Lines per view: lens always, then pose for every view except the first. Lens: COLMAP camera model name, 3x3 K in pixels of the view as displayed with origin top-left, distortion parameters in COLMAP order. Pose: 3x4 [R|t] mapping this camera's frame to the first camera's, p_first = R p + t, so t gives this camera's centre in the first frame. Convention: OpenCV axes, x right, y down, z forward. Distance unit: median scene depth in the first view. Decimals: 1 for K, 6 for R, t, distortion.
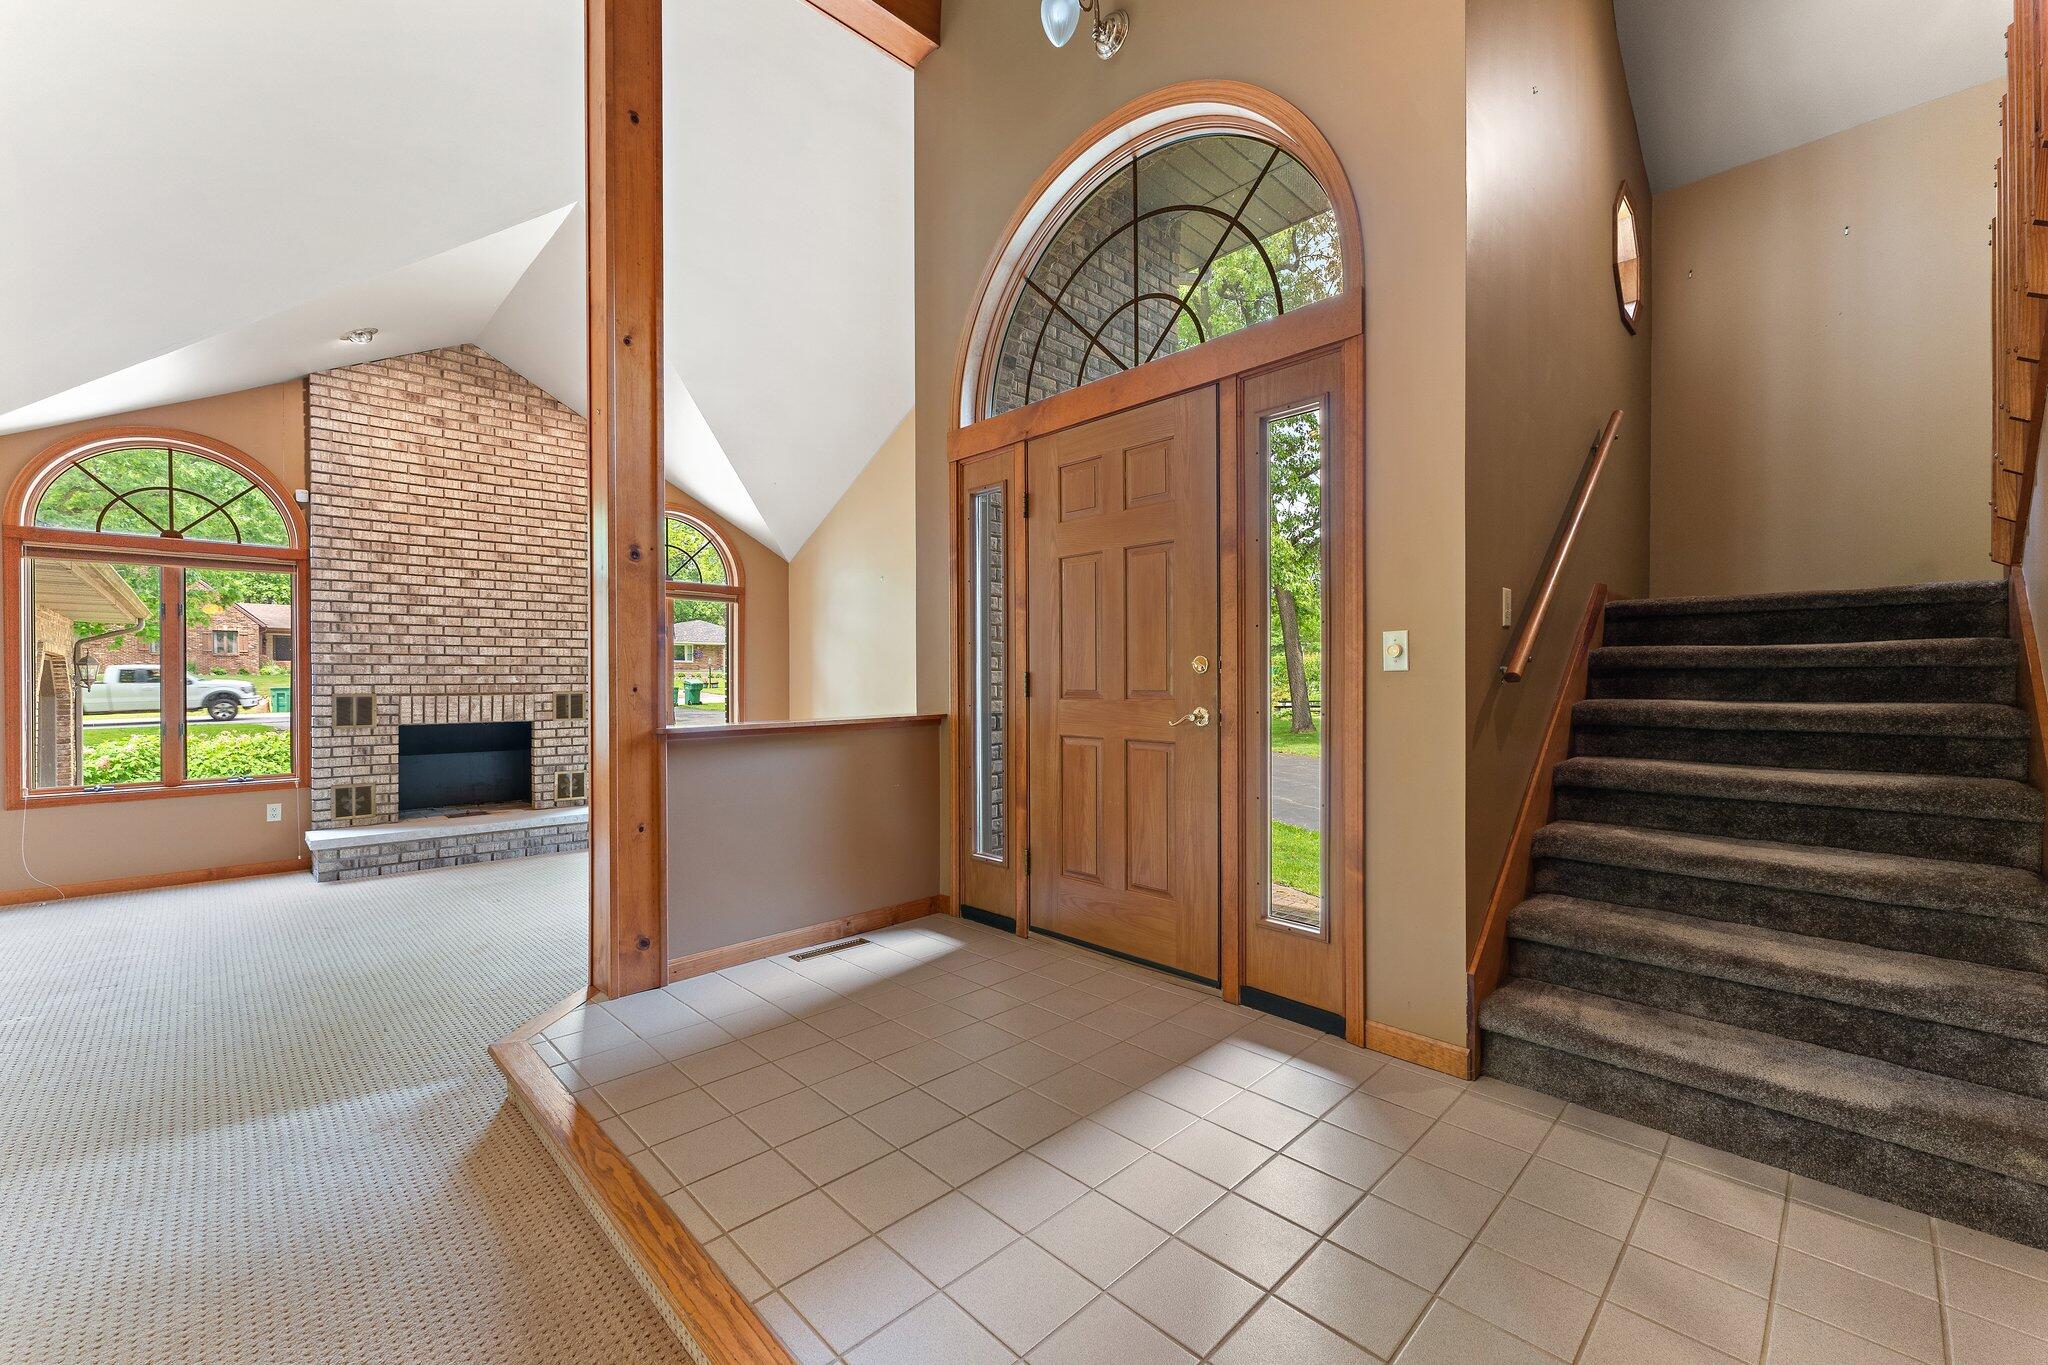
lens RADIAL K [[823.3, 0, 1033.8], [0, 823.3, 686.8], [0, 0, 1]] dist [0.004839, 0.000704]
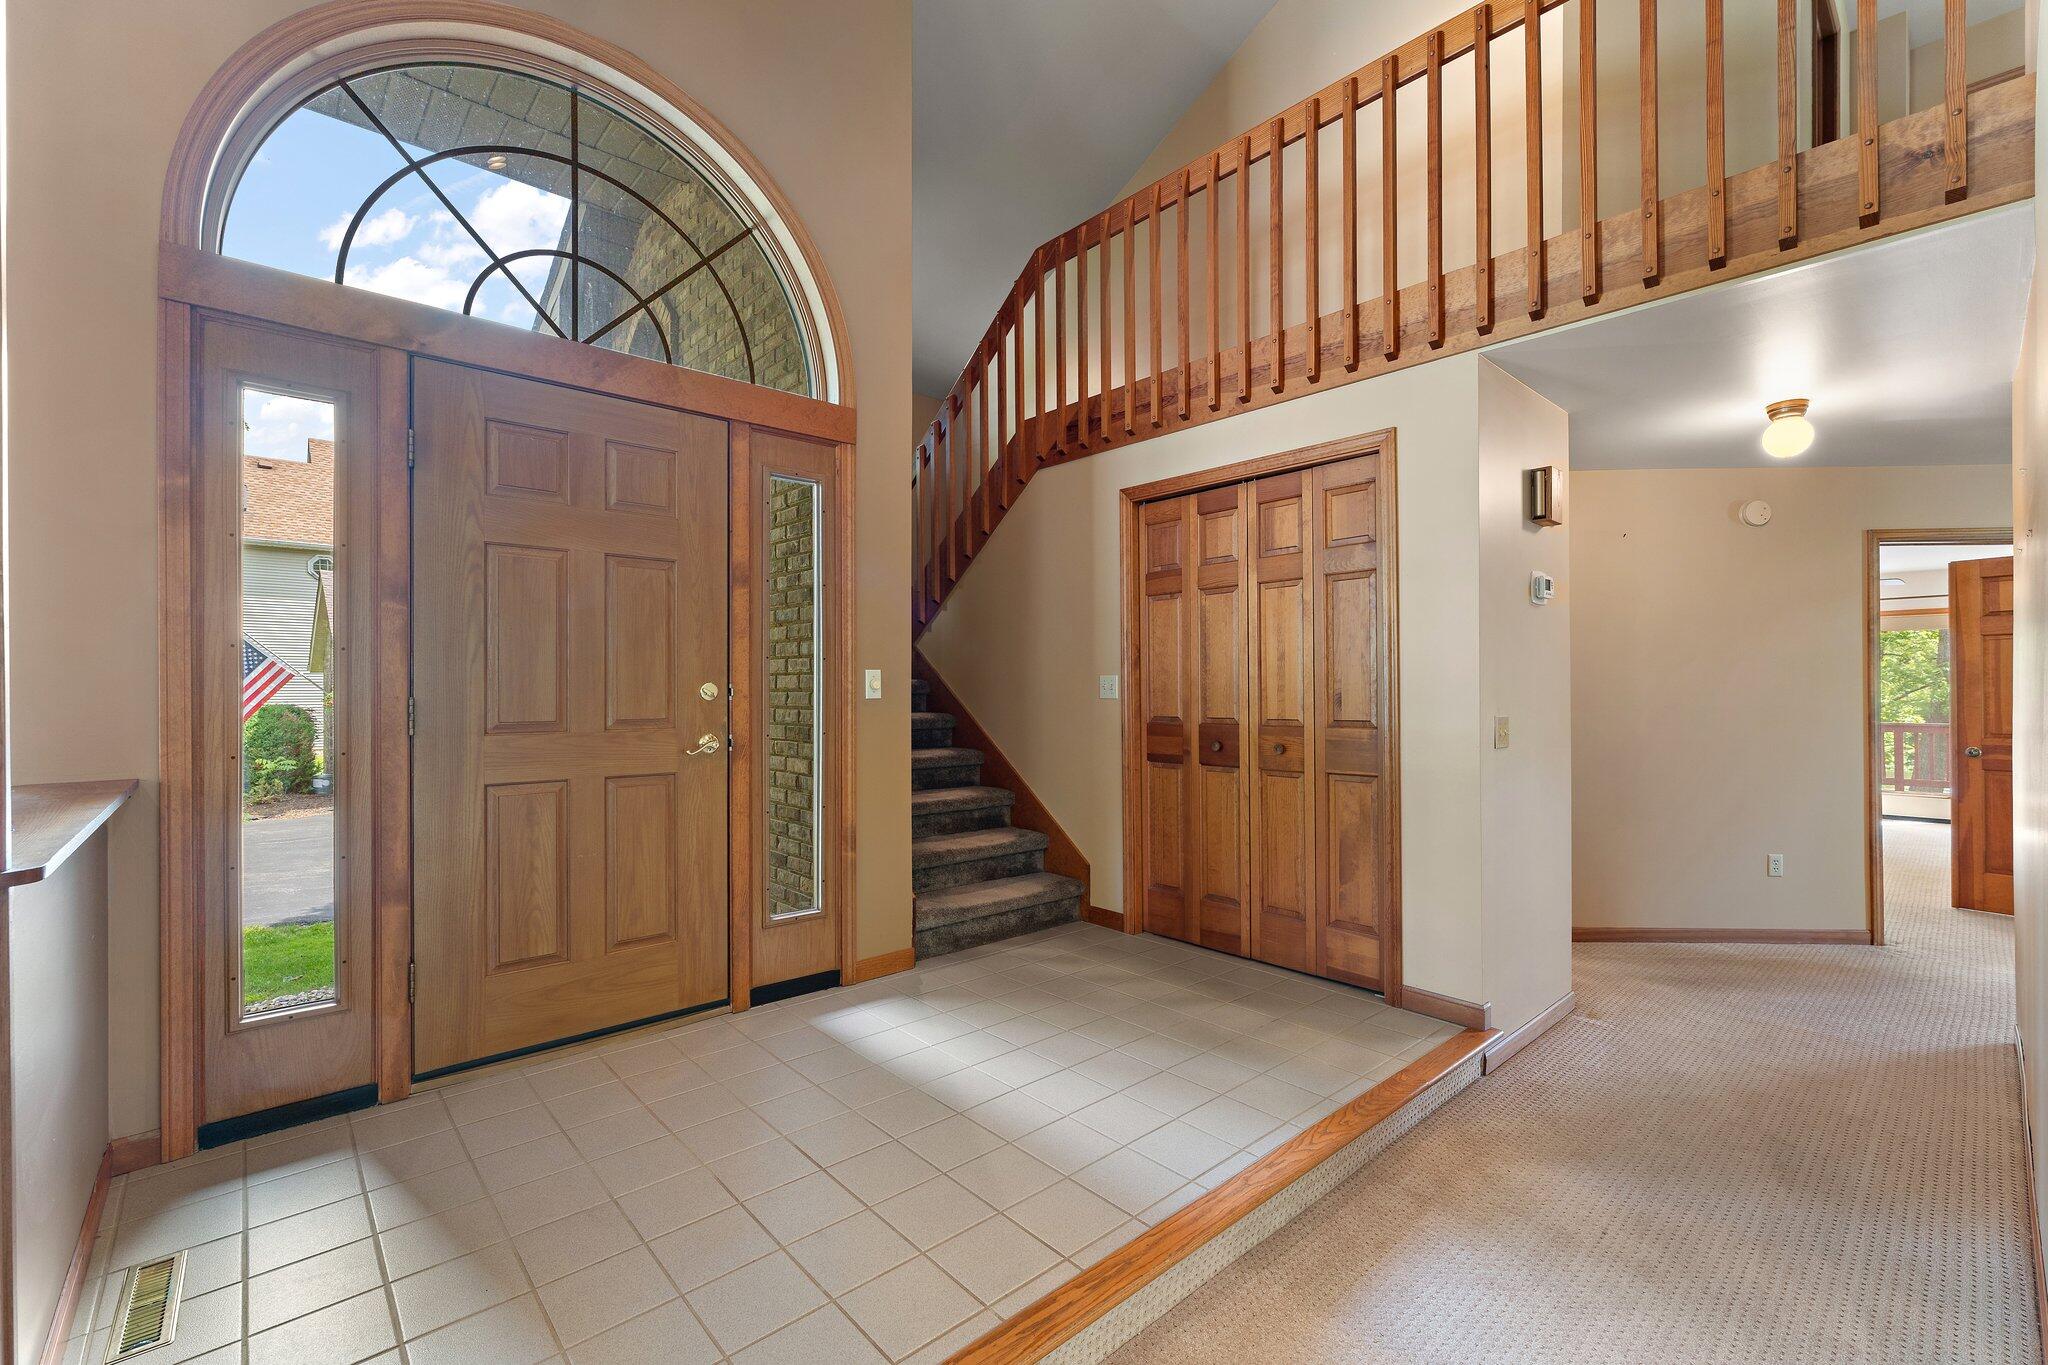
lens RADIAL K [[861.4, 0, 1011.4], [0, 861.4, 694.1], [0, 0, 1]] dist [-0.006485, 0.001033]
pose [[0.050412, -0.001825, 0.998727, -0.437810], [0.007601, 0.999970, 0.001444, -0.011917], [-0.998700, 0.007519, 0.050425, 0.306992]]
